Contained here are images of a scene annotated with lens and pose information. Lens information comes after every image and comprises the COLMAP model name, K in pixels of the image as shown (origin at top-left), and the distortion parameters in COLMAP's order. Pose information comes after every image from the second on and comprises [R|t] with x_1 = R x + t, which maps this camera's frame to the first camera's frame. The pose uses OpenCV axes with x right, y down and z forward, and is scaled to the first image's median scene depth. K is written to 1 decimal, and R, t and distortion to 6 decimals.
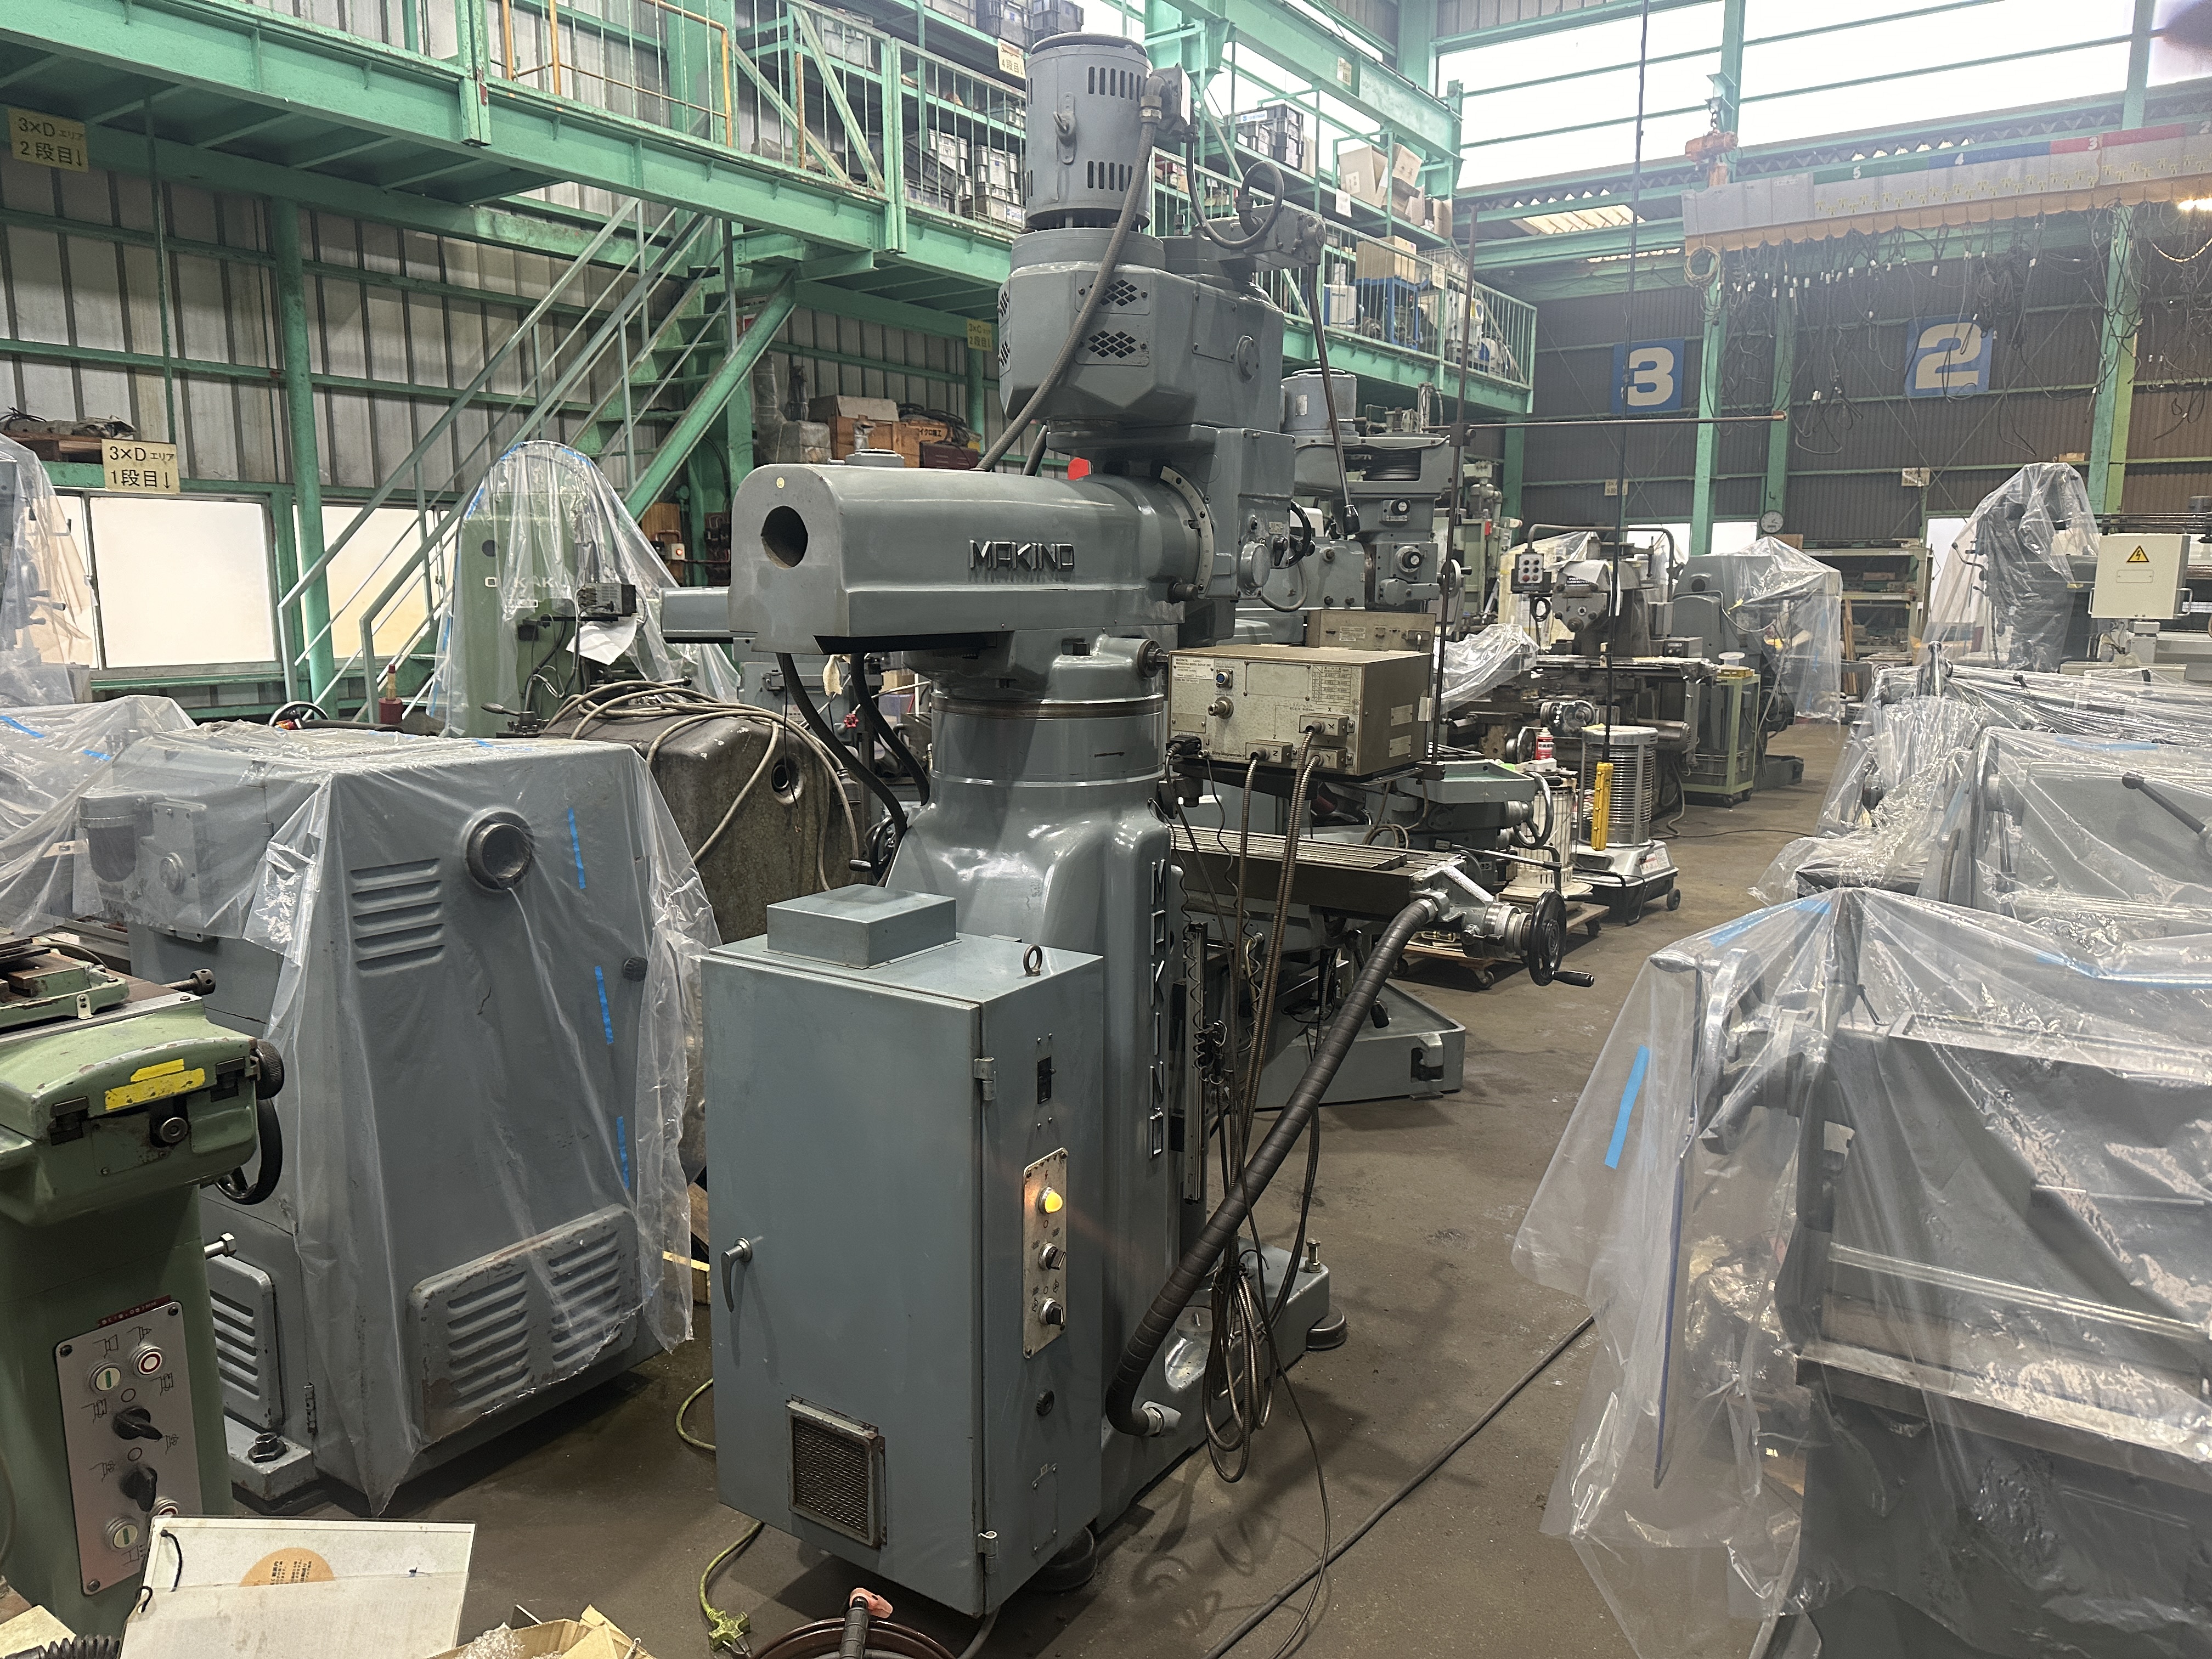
lens RADIAL K [[1582.0, 0, 1106.0], [0, 1582.0, 829.5], [0, 0, 1]] dist [-0.002027, -0.005958]
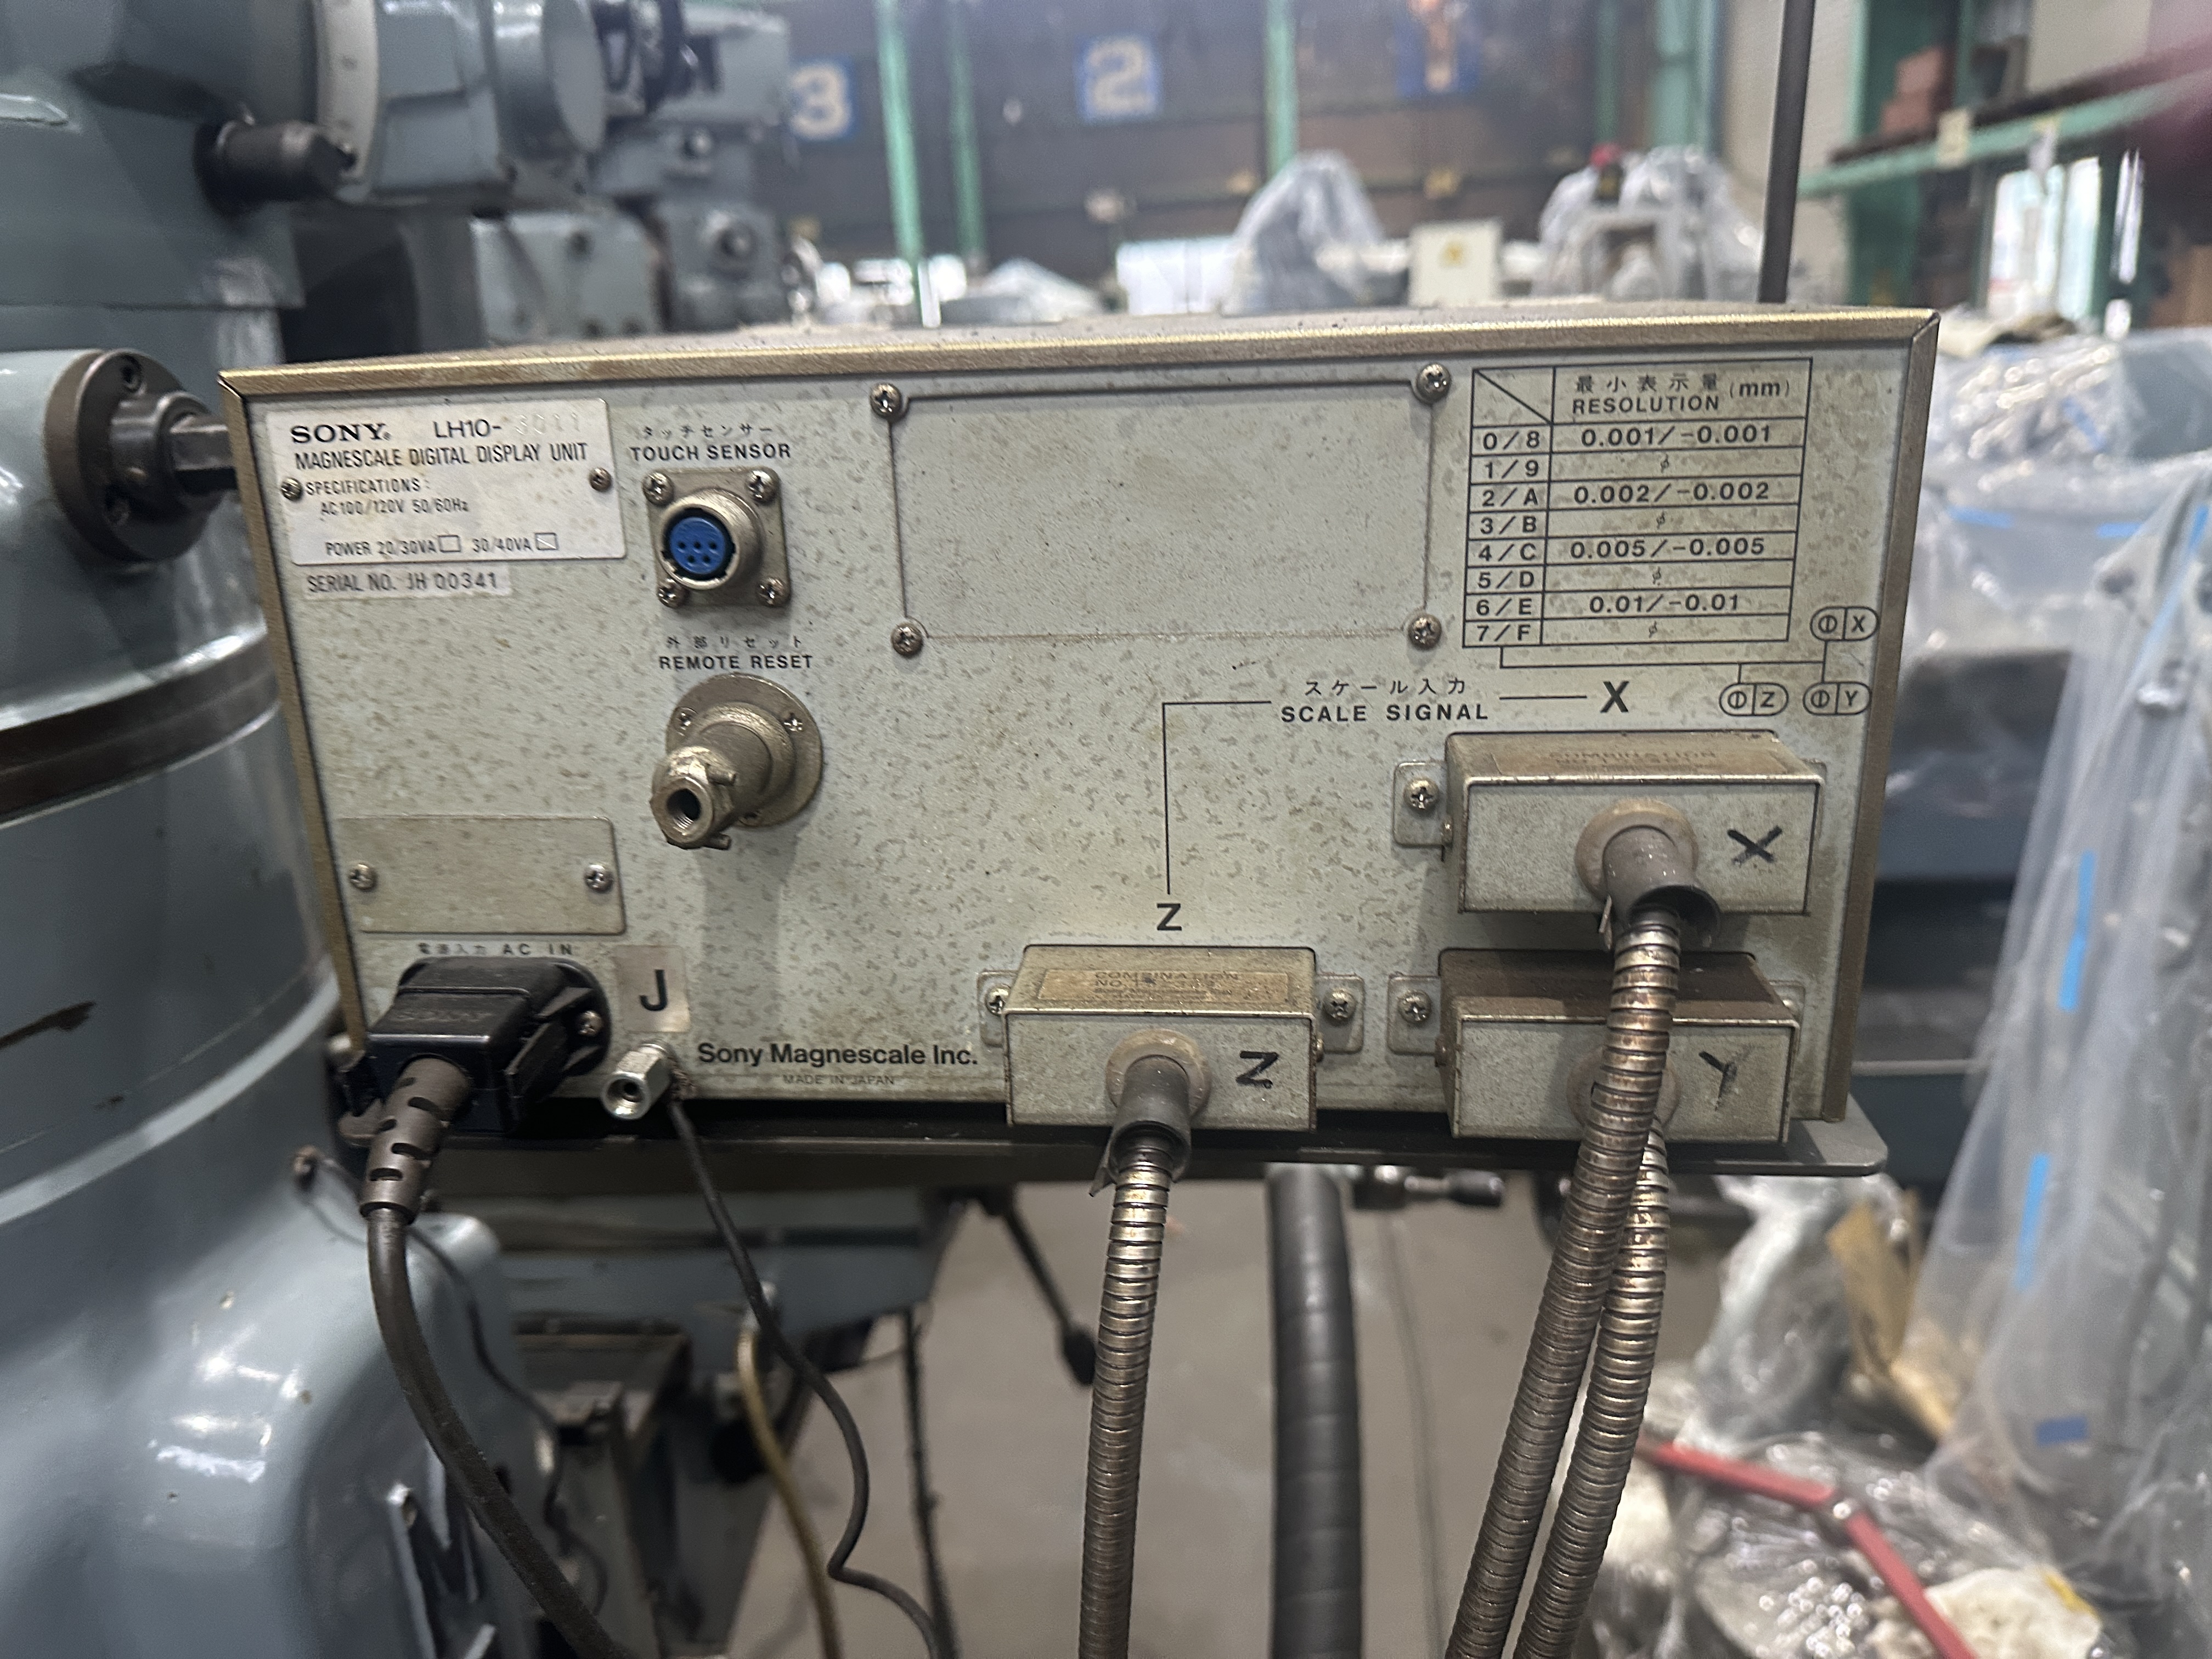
lens RADIAL K [[1582.0, 0, 1106.0], [0, 1582.0, 829.5], [0, 0, 1]] dist [-0.002027, -0.005958]
pose [[0.872020, -0.195857, 0.448577, 0.032326], [0.134076, 0.976981, 0.165927, -0.074236], [-0.470749, -0.084548, 0.878207, 0.718820]]
